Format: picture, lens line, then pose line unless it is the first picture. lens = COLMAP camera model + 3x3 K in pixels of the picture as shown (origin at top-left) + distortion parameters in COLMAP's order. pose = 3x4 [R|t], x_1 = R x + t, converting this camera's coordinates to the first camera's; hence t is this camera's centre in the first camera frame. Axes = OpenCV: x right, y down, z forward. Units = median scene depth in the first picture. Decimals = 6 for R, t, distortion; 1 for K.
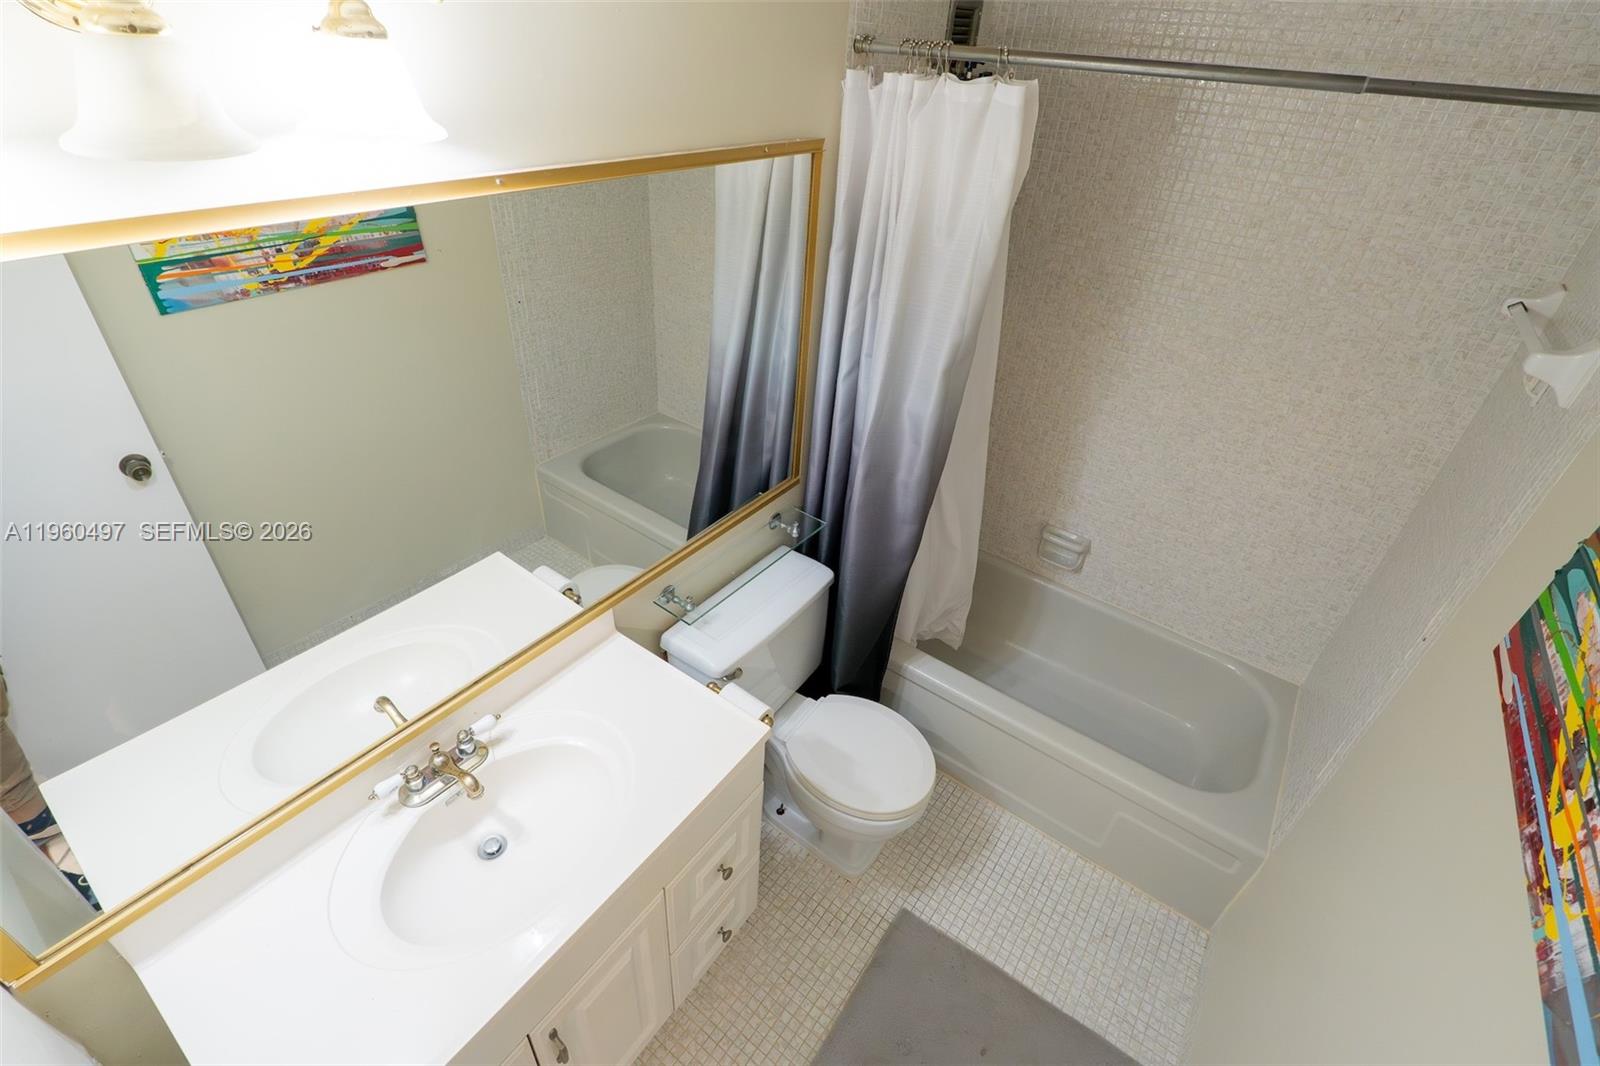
lens RADIAL K [[714.7, 0, 790.7], [0, 714.7, 530.1], [0, 0, 1]] dist [-0.003942, -0.000134]
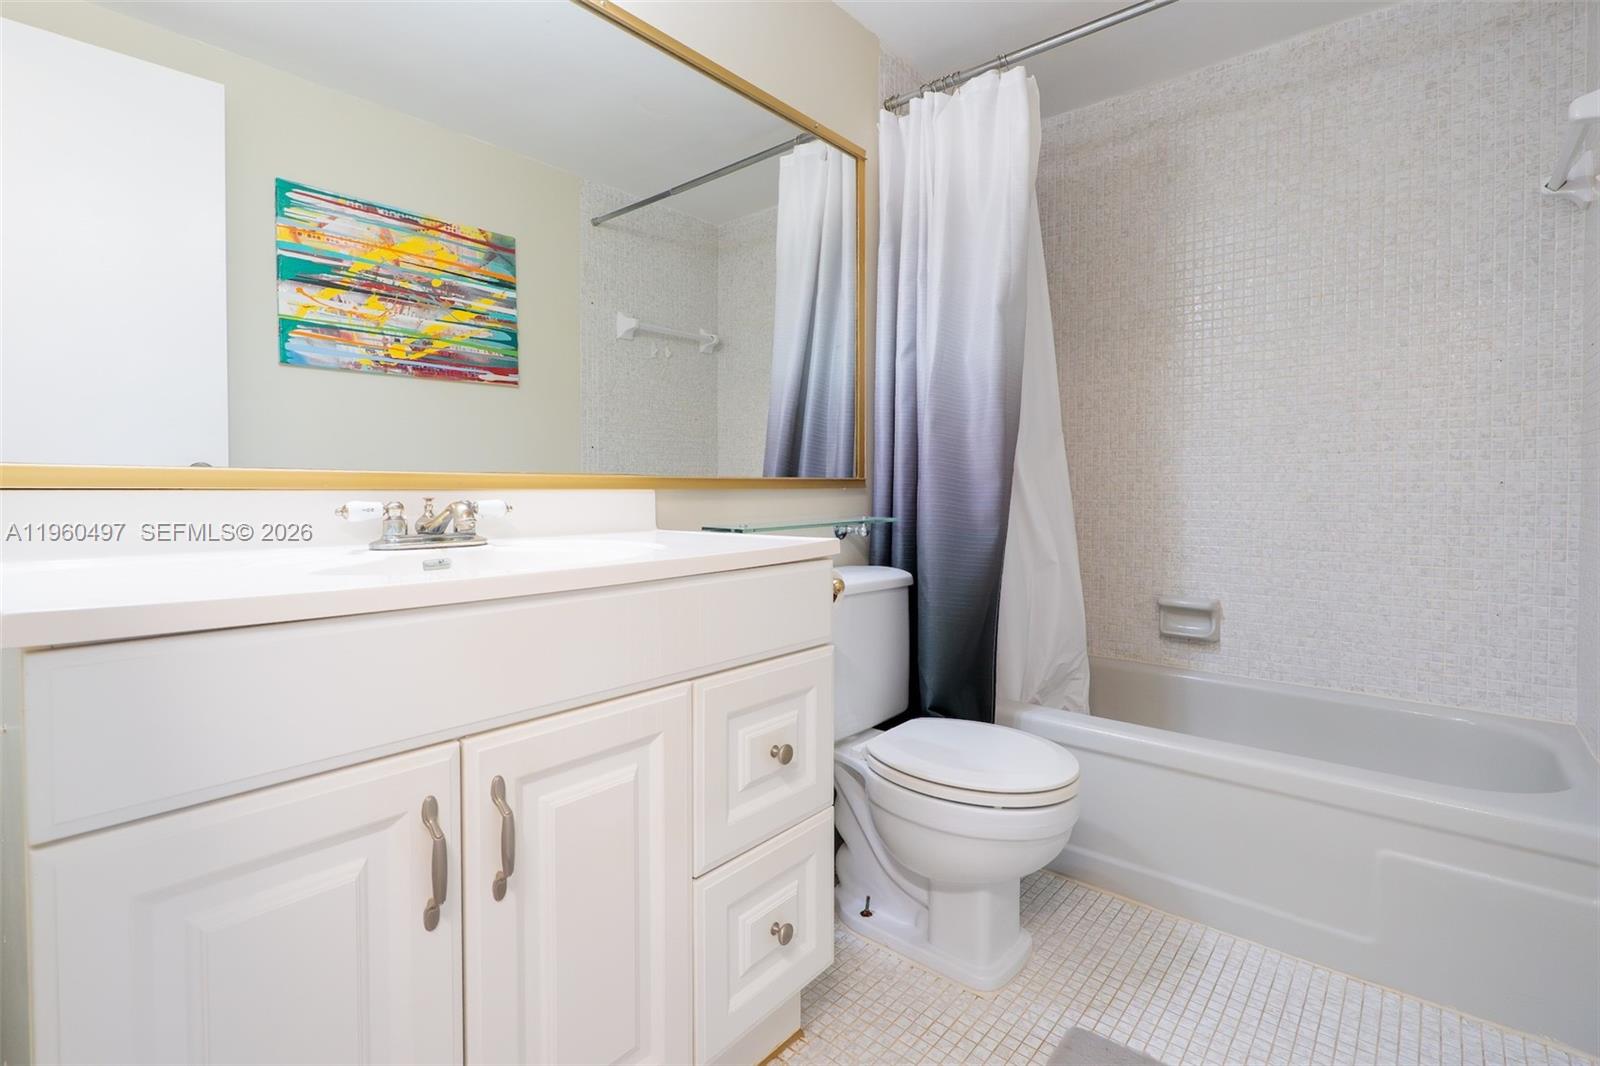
lens RADIAL K [[745.6, 0, 800.7], [0, 745.6, 510.5], [0, 0, 1]] dist [-0.000867, -0.000863]
pose [[0.996261, -0.055256, -0.066412, -0.009249], [0.010159, 0.838315, -0.545092, 0.500037], [0.085794, 0.542379, 0.835742, 0.207436]]
